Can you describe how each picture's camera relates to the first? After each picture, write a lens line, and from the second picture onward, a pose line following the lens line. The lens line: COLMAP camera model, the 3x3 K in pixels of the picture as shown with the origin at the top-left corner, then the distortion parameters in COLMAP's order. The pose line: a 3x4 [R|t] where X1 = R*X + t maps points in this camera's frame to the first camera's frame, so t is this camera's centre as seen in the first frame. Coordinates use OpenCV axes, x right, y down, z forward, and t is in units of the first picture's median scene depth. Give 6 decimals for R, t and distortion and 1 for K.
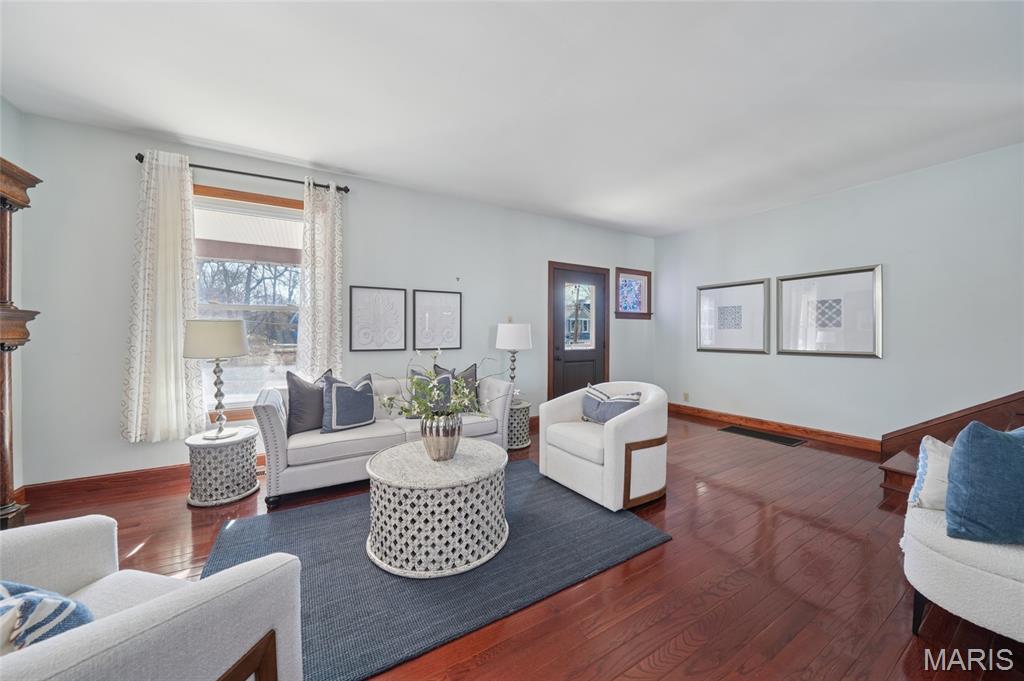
lens RADIAL K [[357.9, 0, 506.8], [0, 357.9, 338.6], [0, 0, 1]] dist [-0.020146, -0.000013]
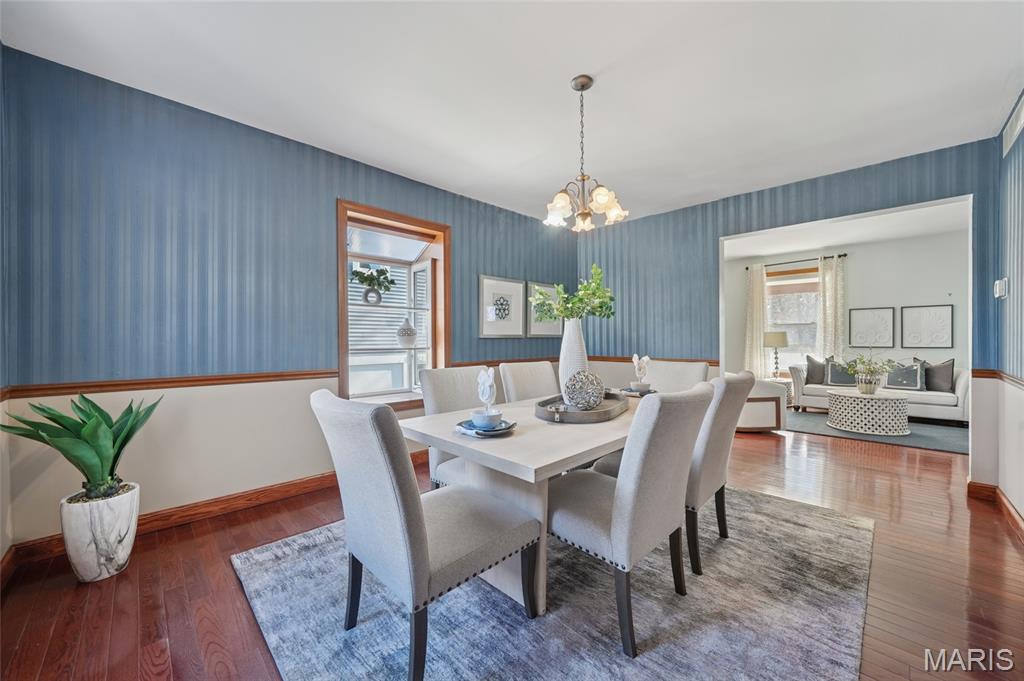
lens RADIAL K [[397.6, 0, 510.6], [0, 397.6, 335.5], [0, 0, 1]] dist [-0.006343, -0.000047]
pose [[0.266007, -0.003951, -0.963963, 1.041980], [-0.003089, 0.999983, -0.004951, -0.006729], [0.963966, 0.004295, 0.265991, -1.168482]]
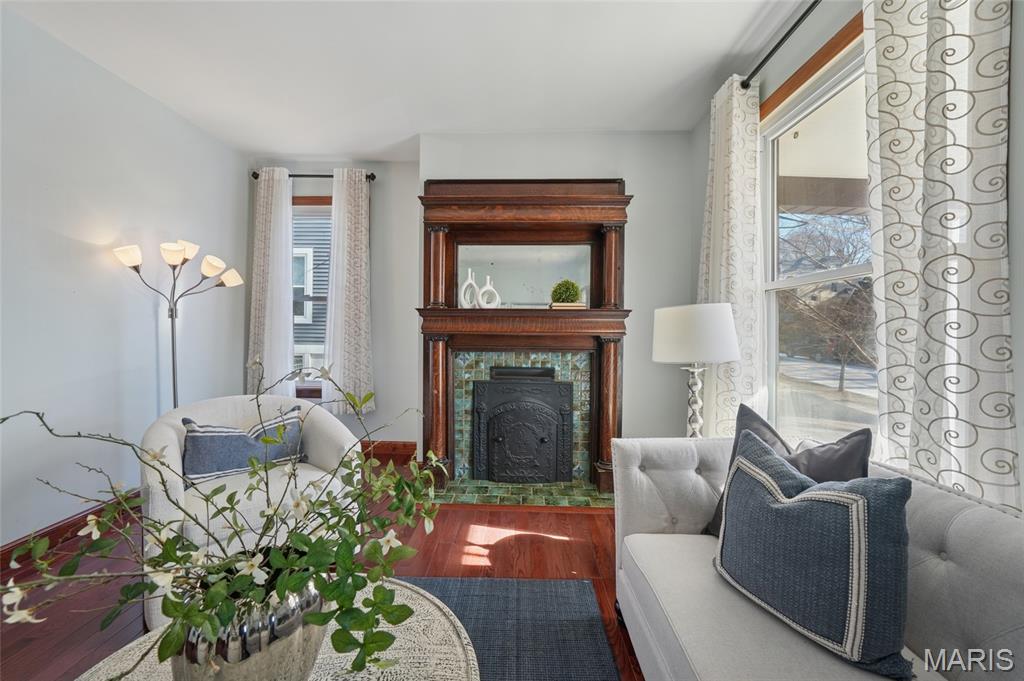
lens RADIAL K [[397.6, 0, 510.6], [0, 397.6, 335.5], [0, 0, 1]] dist [-0.006343, -0.000047]
pose [[-0.520655, 0.002271, -0.853764, -0.007255], [-0.018851, 0.999722, 0.014155, -0.002285], [0.853559, 0.023464, -0.520467, 0.889280]]
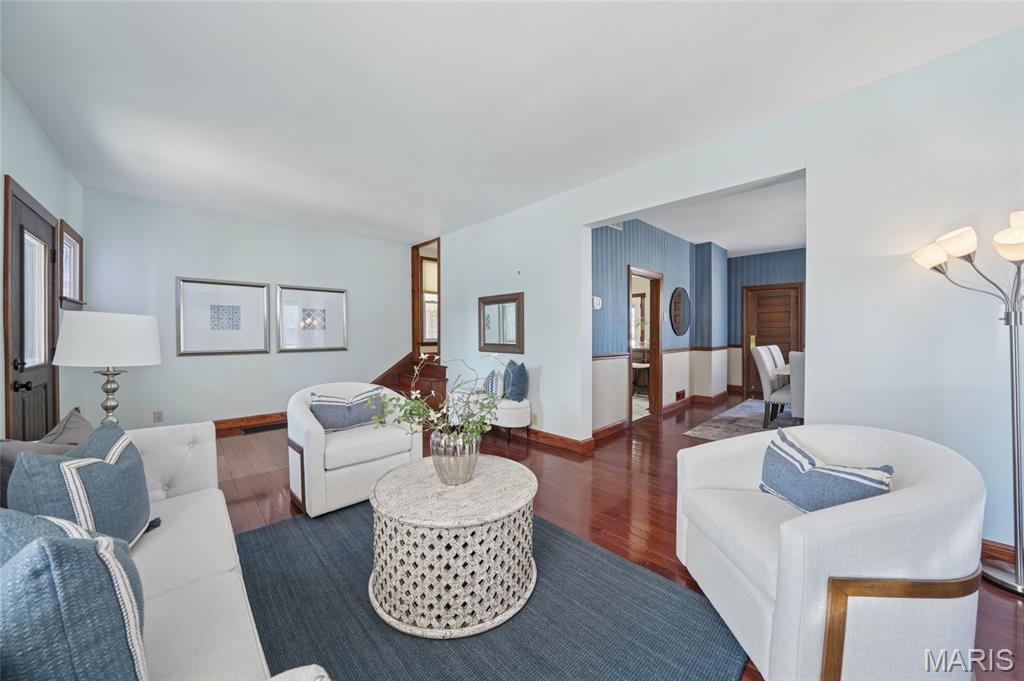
lens RADIAL K [[357.9, 0, 506.8], [0, 357.9, 338.6], [0, 0, 1]] dist [-0.020146, -0.000013]
pose [[-0.219186, -0.007729, 0.975653, -0.692136], [0.014086, 0.999839, 0.011085, -0.005820], [-0.975581, 0.016173, -0.219042, 0.696938]]
